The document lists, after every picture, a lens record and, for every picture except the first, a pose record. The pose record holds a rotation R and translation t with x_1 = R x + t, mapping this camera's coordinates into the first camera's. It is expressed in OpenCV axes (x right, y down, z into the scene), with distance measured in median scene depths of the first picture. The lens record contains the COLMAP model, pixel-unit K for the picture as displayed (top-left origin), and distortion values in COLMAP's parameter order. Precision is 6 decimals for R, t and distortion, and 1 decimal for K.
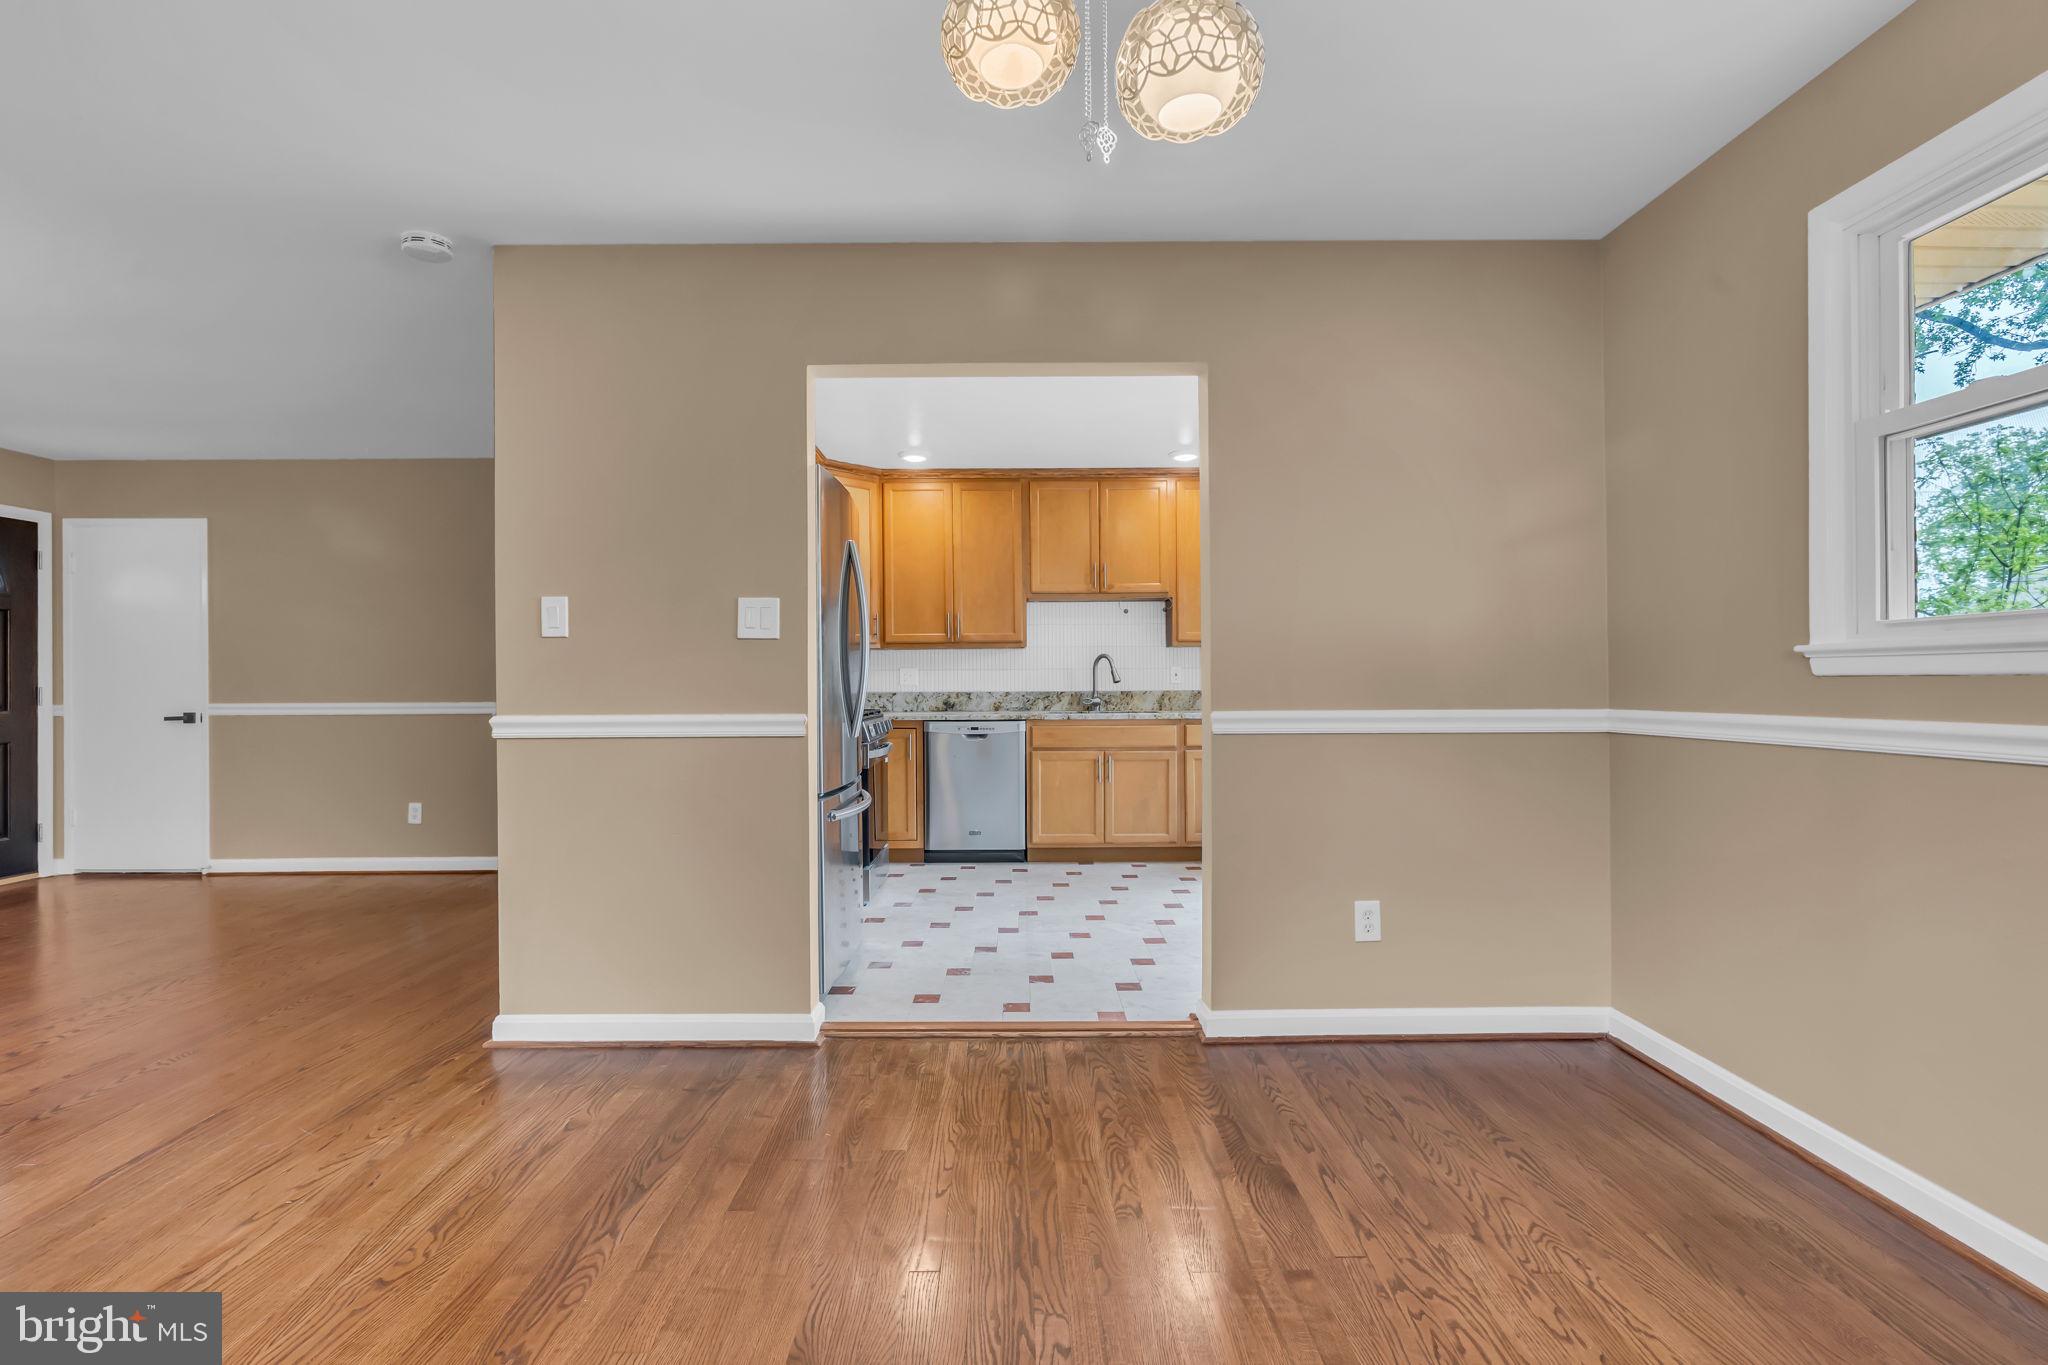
lens RADIAL K [[944.0, 0, 1020.5], [0, 944.0, 683.7], [0, 0, 1]] dist [-0.002536, 0.000560]
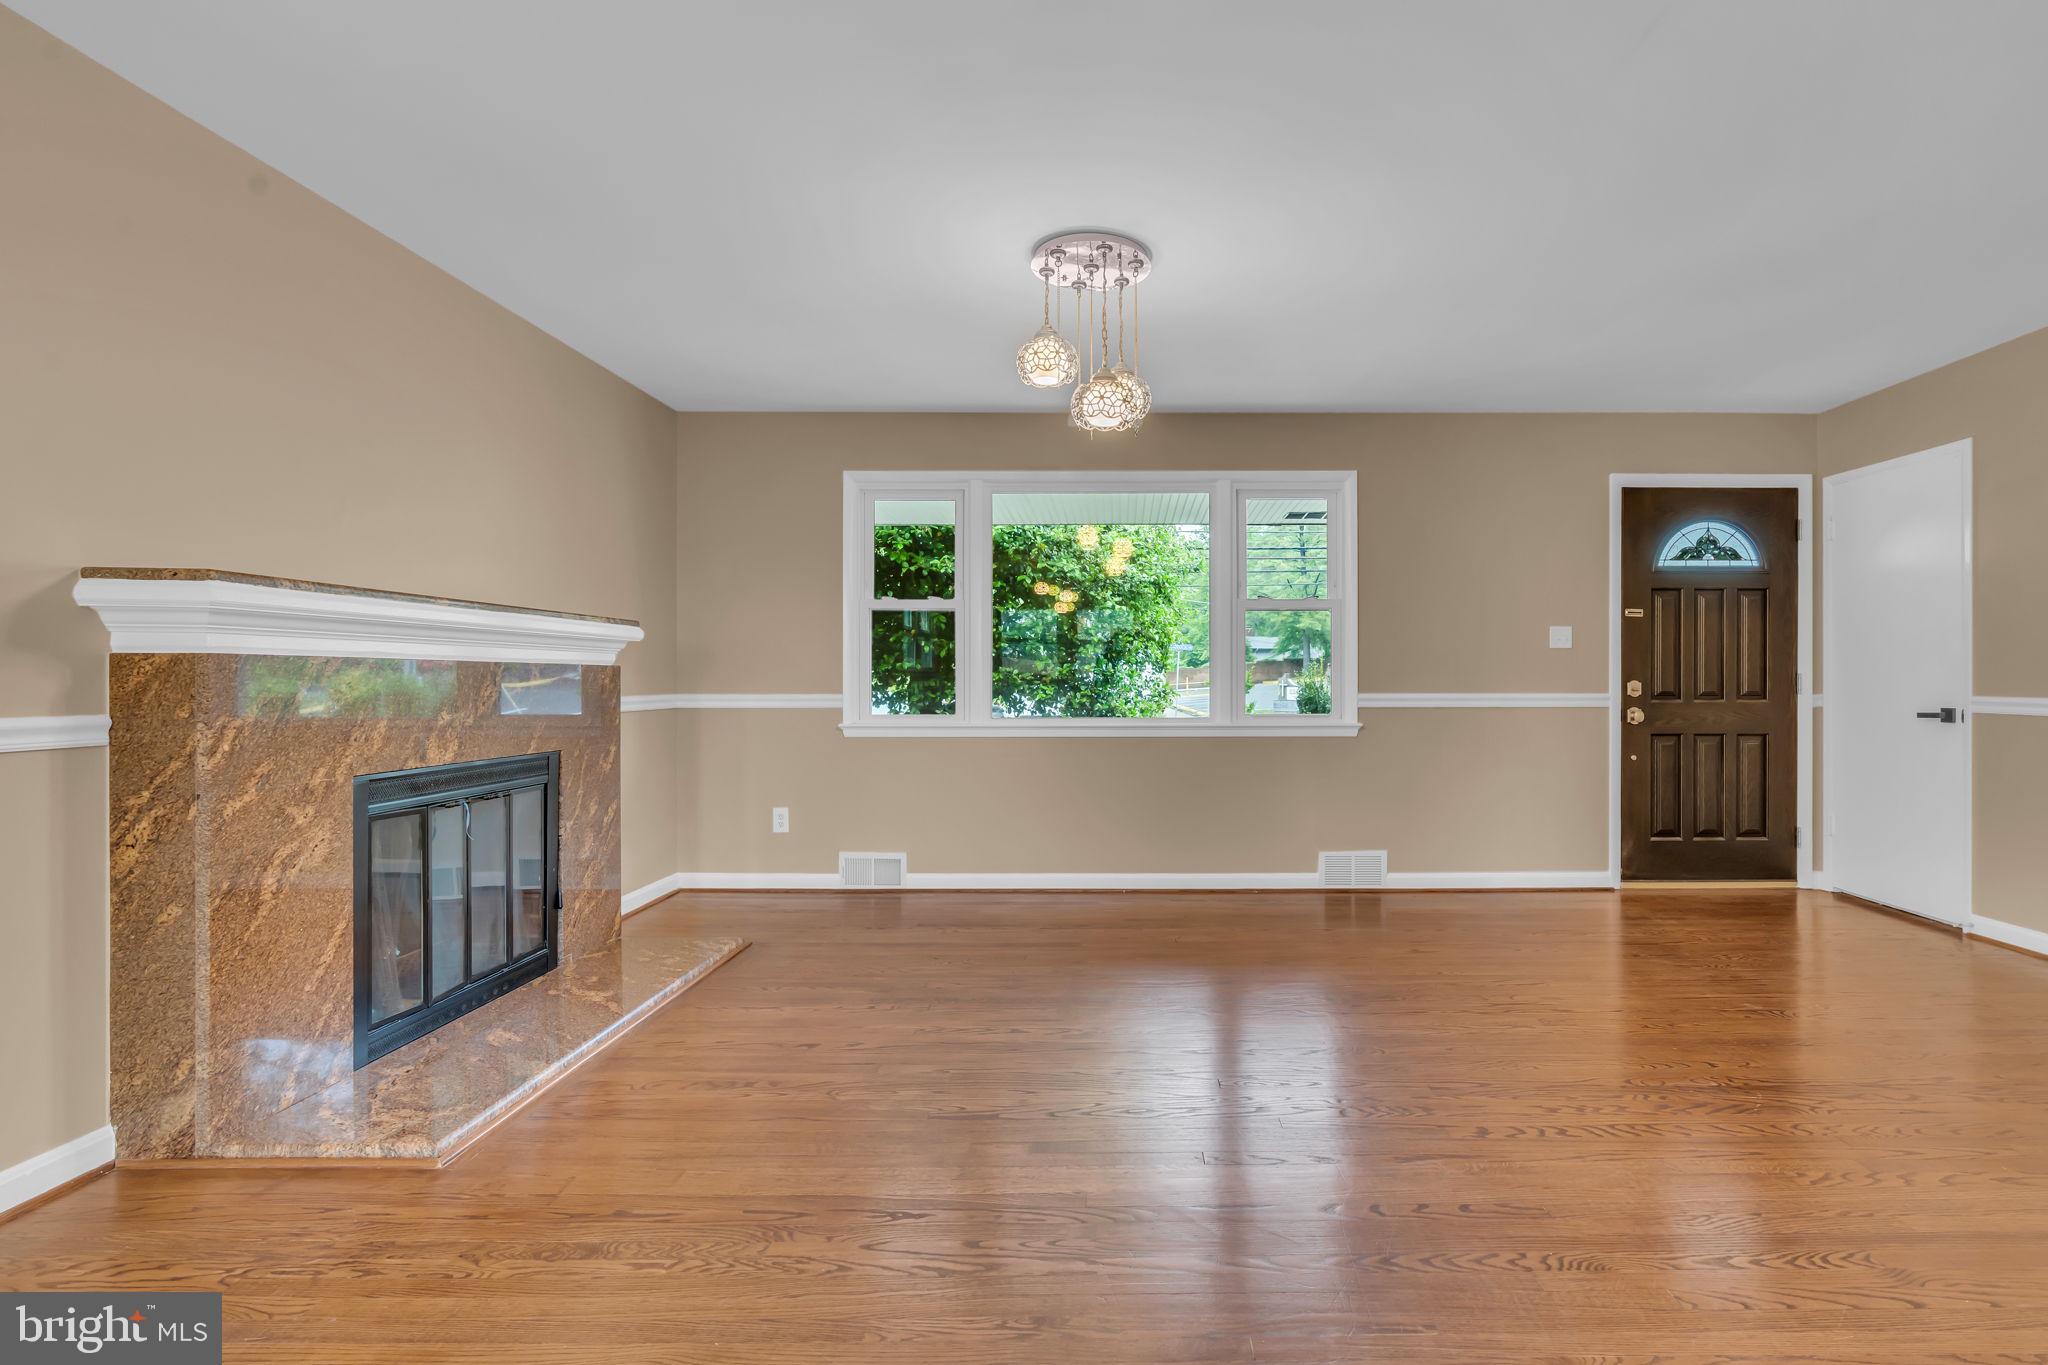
lens RADIAL K [[979.0, 0, 1122.3], [0, 979.0, 680.7], [0, 0, 1]] dist [-0.002061, 0.000246]
pose [[0.010383, 0.008241, -0.999912, -0.127499], [0.001691, 0.999964, 0.008259, 0.001862], [0.999945, -0.001777, 0.010369, 0.351524]]
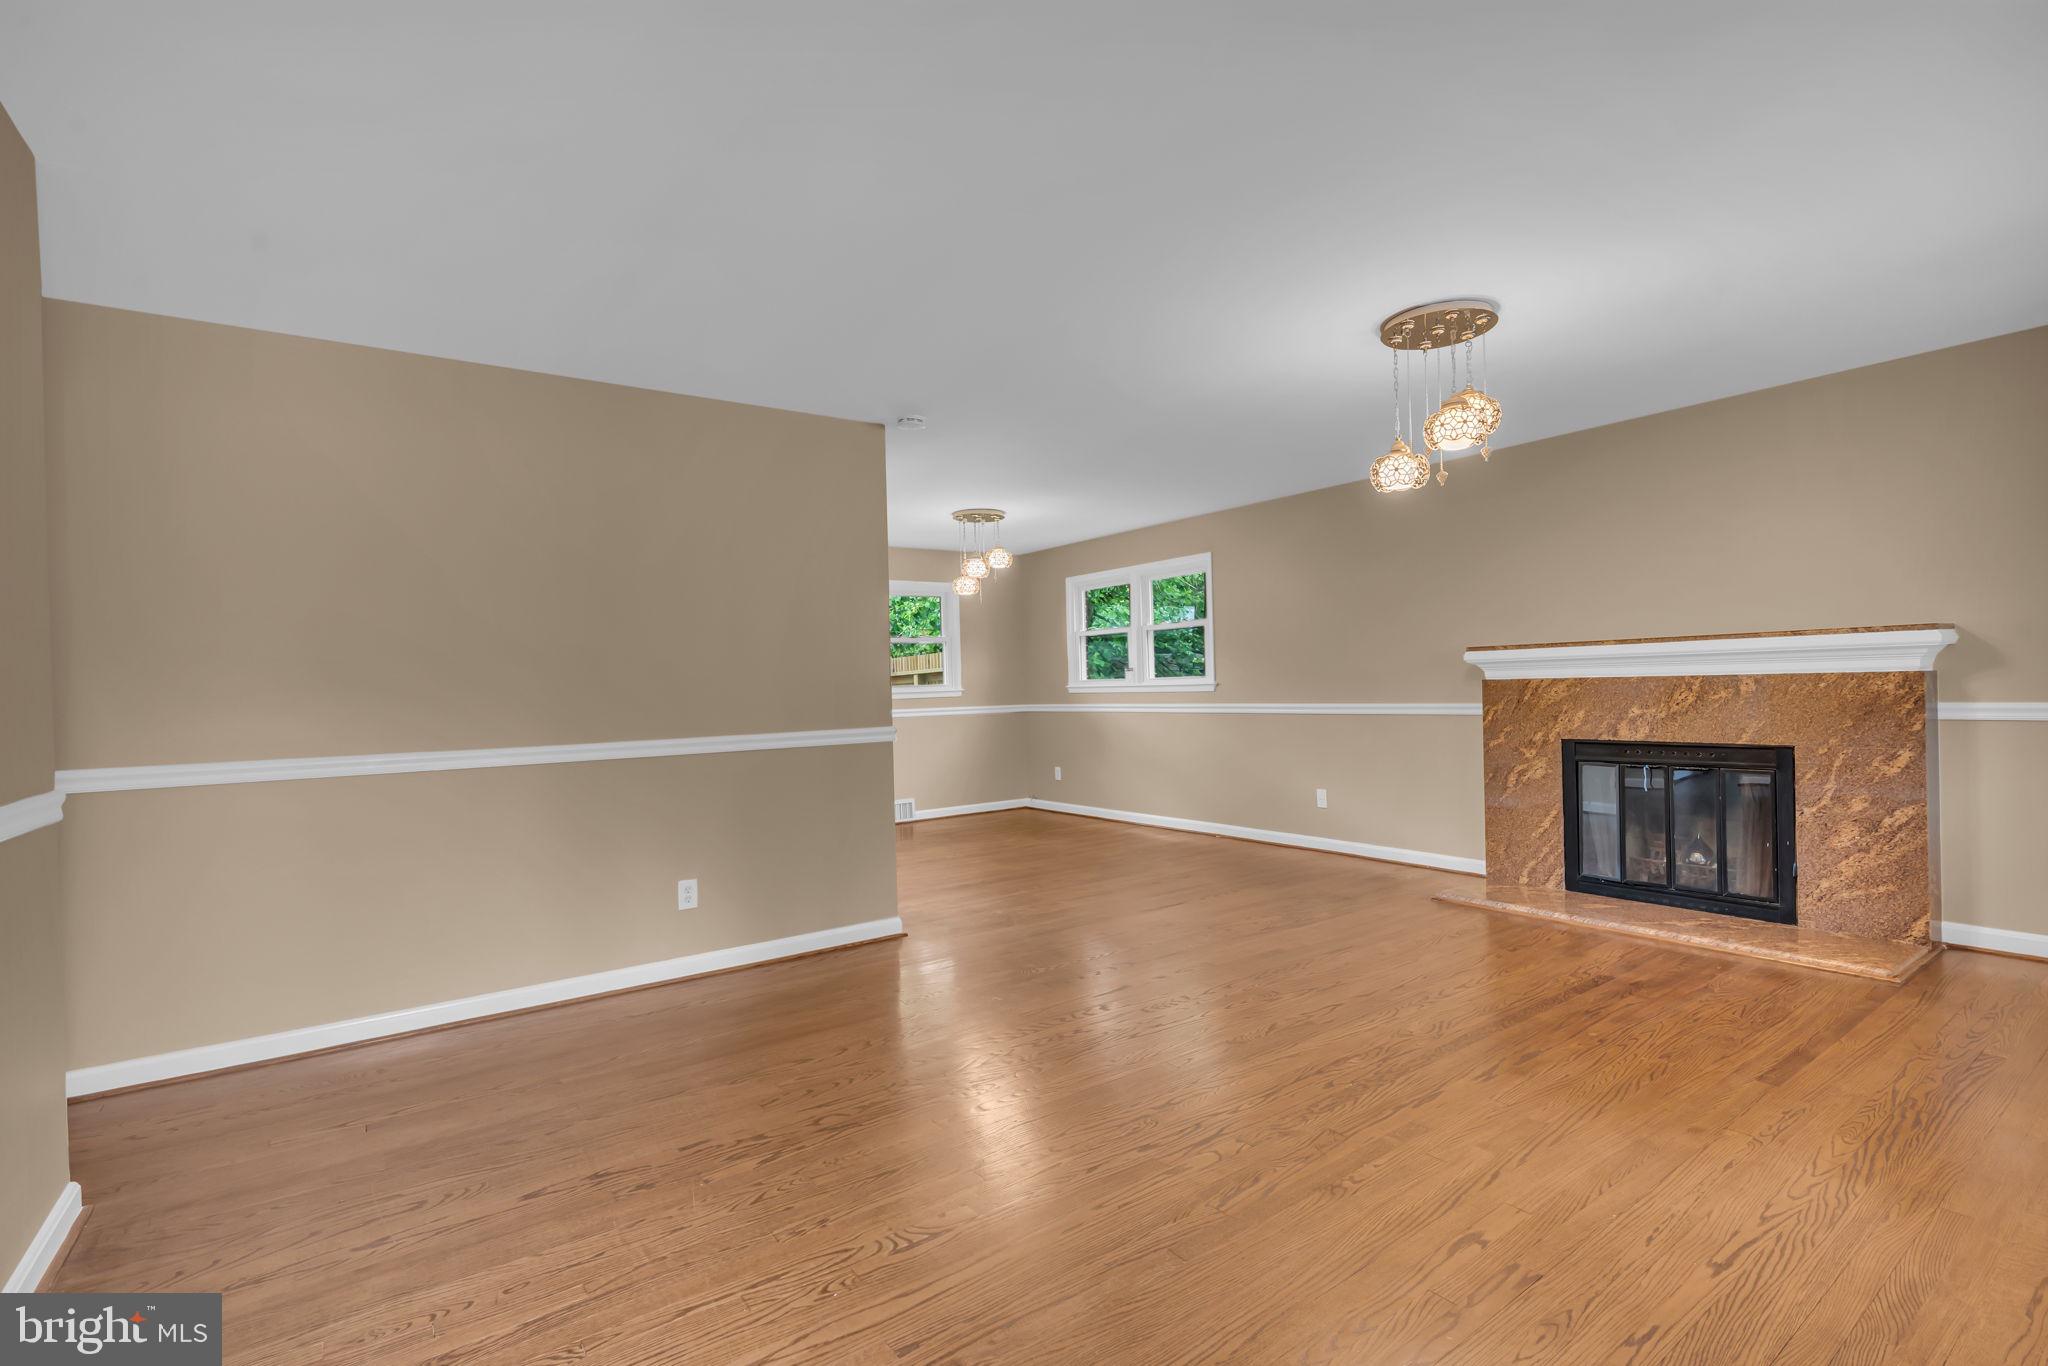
lens RADIAL K [[933.7, 0, 1023.6], [0, 933.7, 693.5], [0, 0, 1]] dist [-0.001162, -0.000043]
pose [[-0.581431, 0.016172, 0.813435, -1.021119], [0.029475, 0.999565, 0.001196, -0.007434], [-0.813061, 0.024671, -0.581655, 0.907253]]
